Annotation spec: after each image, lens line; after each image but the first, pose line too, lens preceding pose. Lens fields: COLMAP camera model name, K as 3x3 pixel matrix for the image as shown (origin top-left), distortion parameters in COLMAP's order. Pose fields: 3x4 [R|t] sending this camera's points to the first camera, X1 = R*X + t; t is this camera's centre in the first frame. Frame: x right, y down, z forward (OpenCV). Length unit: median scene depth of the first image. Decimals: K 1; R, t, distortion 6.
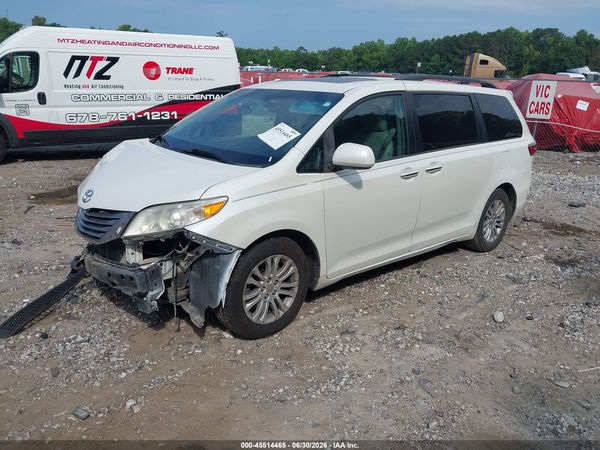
lens RADIAL K [[453.9, 0, 314.7], [0, 453.9, 224.3], [0, 0, 1]] dist [0.053325, -0.059336]
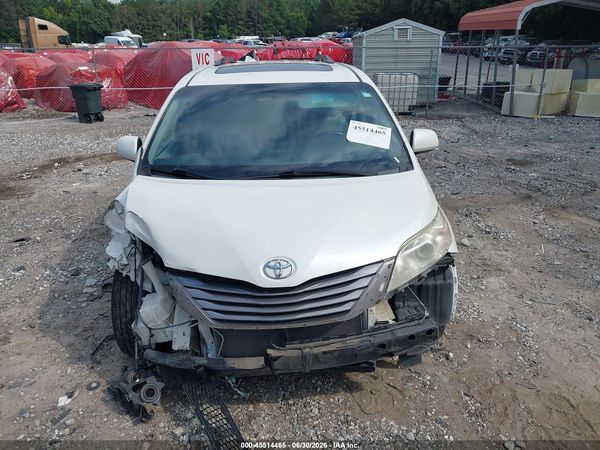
lens RADIAL K [[453.9, 0, 301.1], [0, 453.9, 222.7], [0, 0, 1]] dist [0.053325, -0.059336]
pose [[0.654952, -0.309553, 0.689358, -0.881523], [0.263303, 0.948562, 0.175787, -0.228503], [-0.708314, 0.066378, 0.702770, 0.467563]]
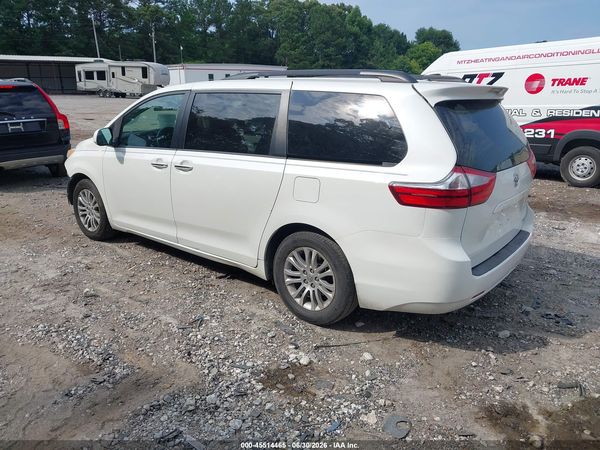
lens RADIAL K [[453.9, 0, 301.1], [0, 453.9, 242.4], [0, 0, 1]] dist [0.053325, -0.059336]
pose [[0.195005, 0.268855, -0.943234, 1.603808], [-0.285759, 0.935548, 0.207586, -0.307668], [0.938251, 0.229057, 0.259265, 1.268231]]
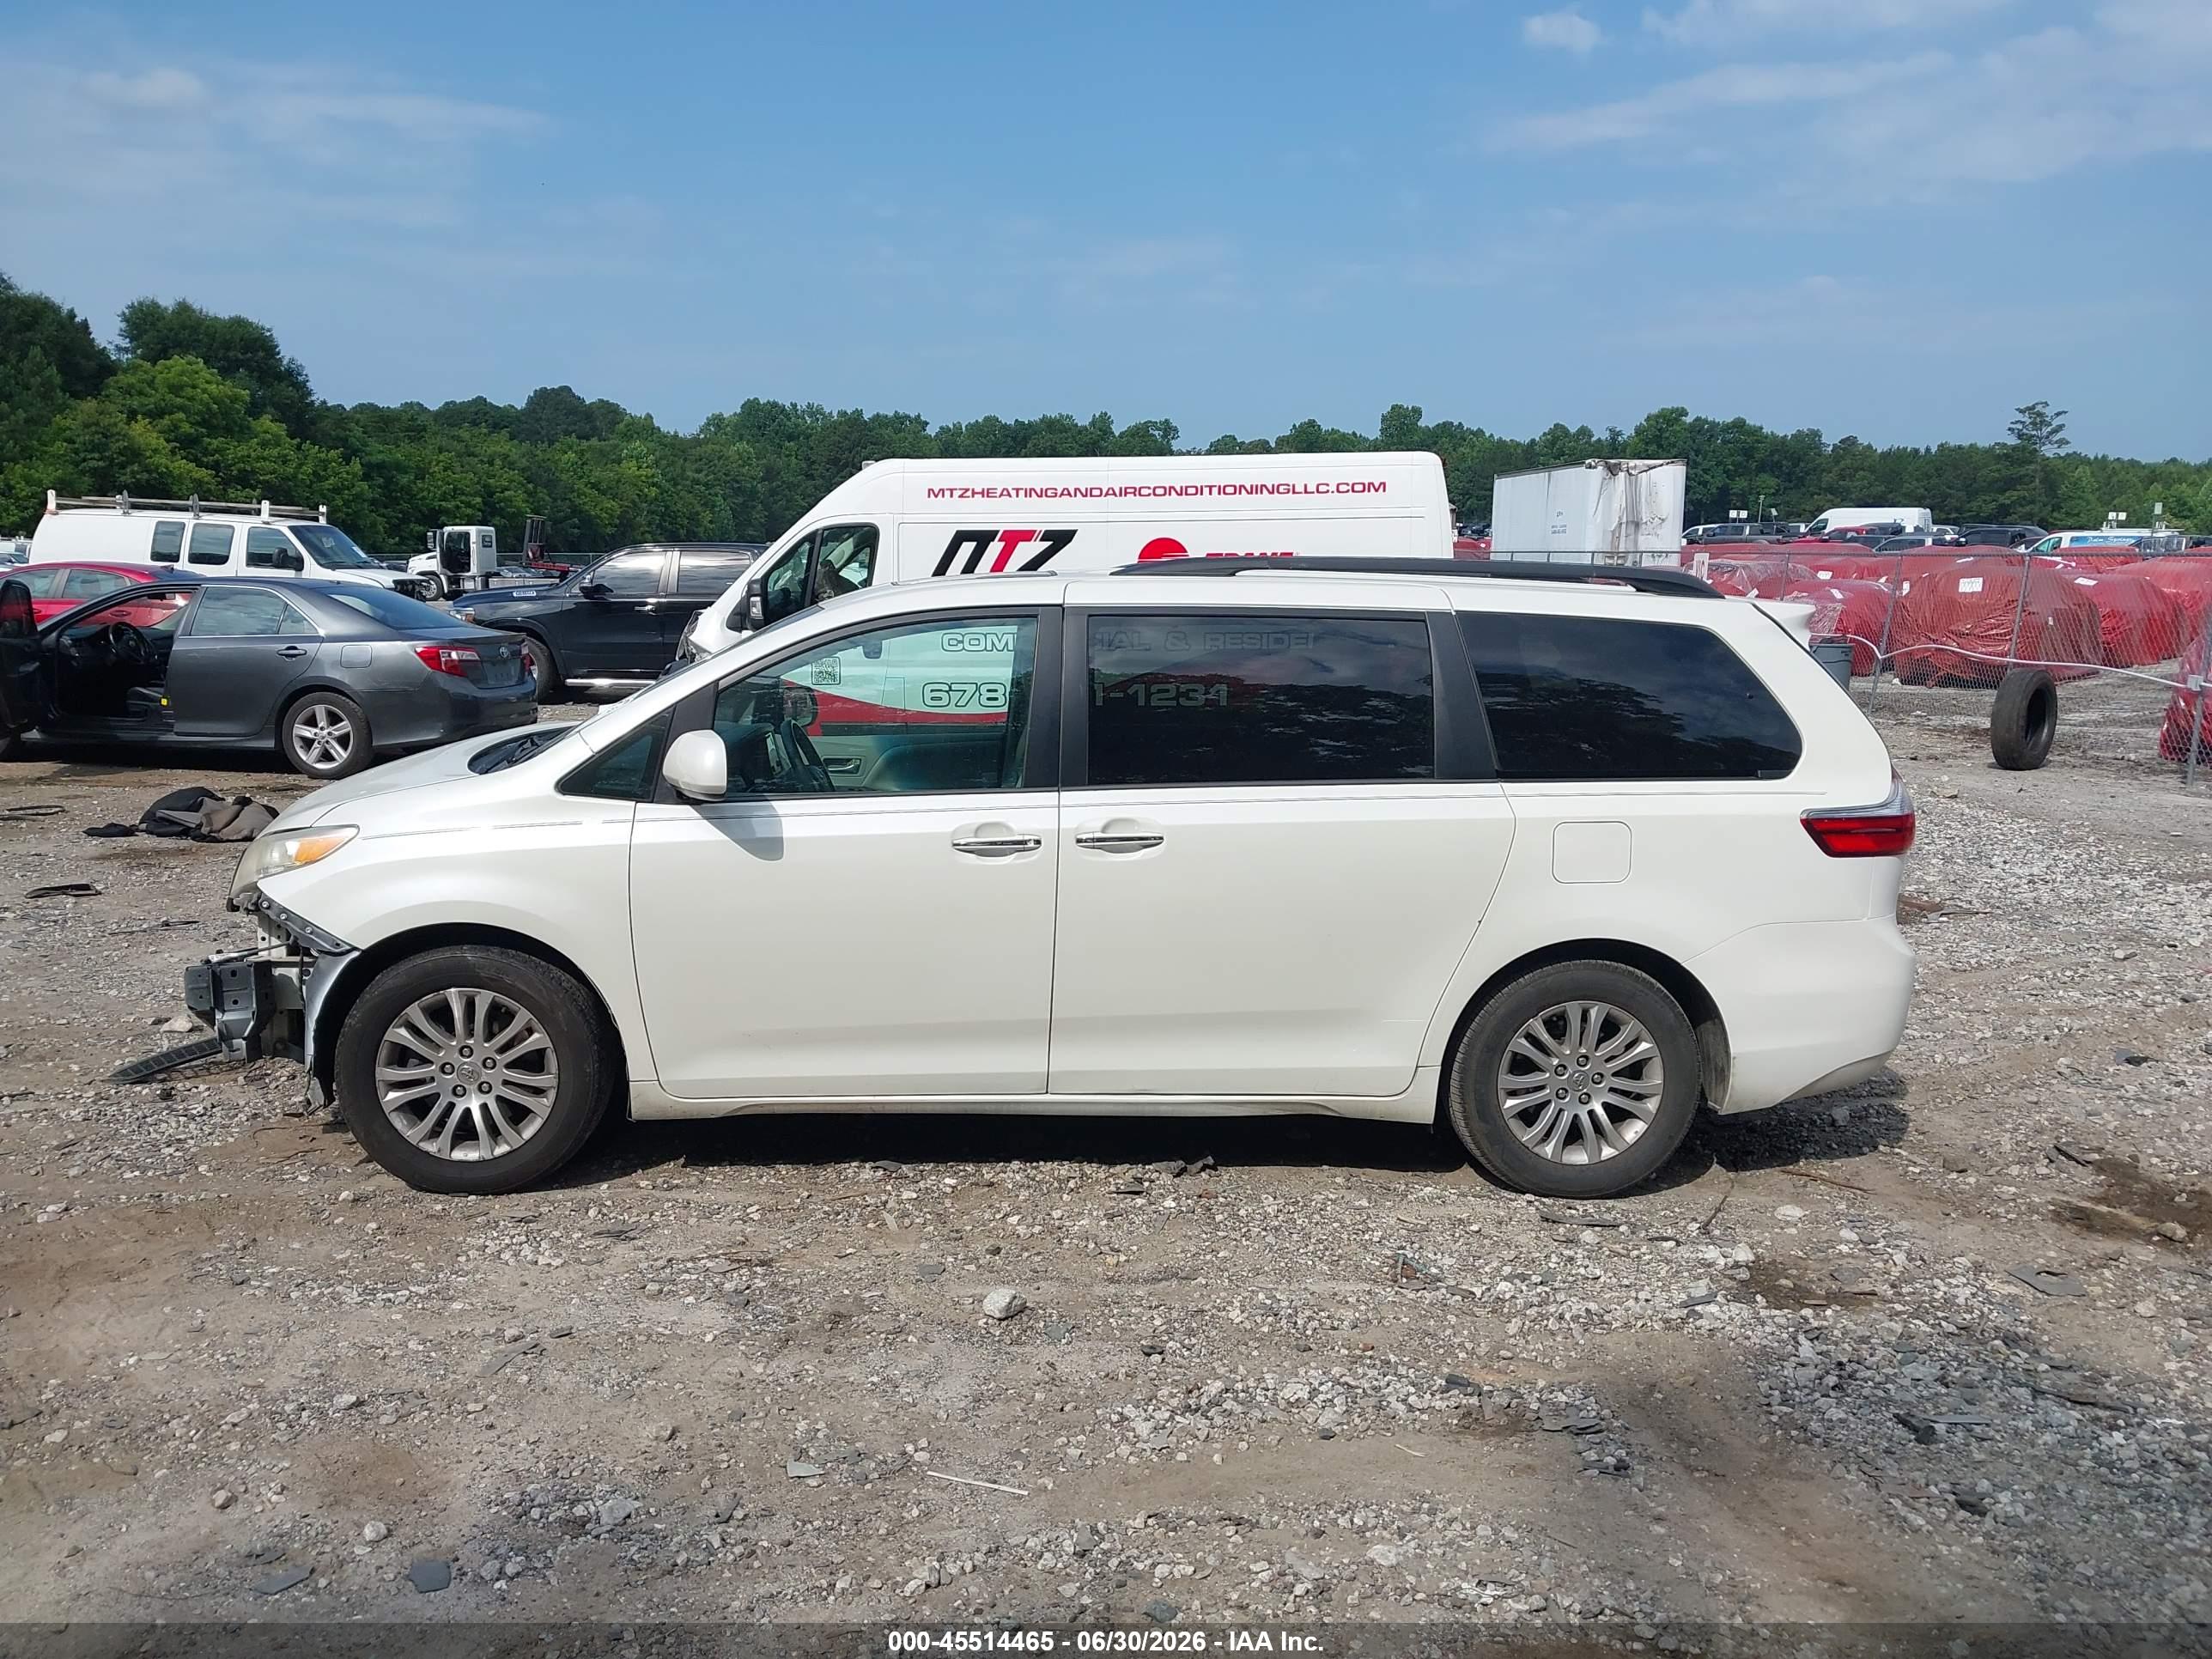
lens RADIAL K [[1673.3, 0, 1136.3], [0, 1673.3, 898.5], [0, 0, 1]] dist [0.053325, -0.059336]
pose [[0.807837, 0.091908, -0.582195, 1.178063], [-0.165115, 0.983506, -0.073848, 0.001939], [0.565805, 0.155786, 0.809688, 0.092194]]
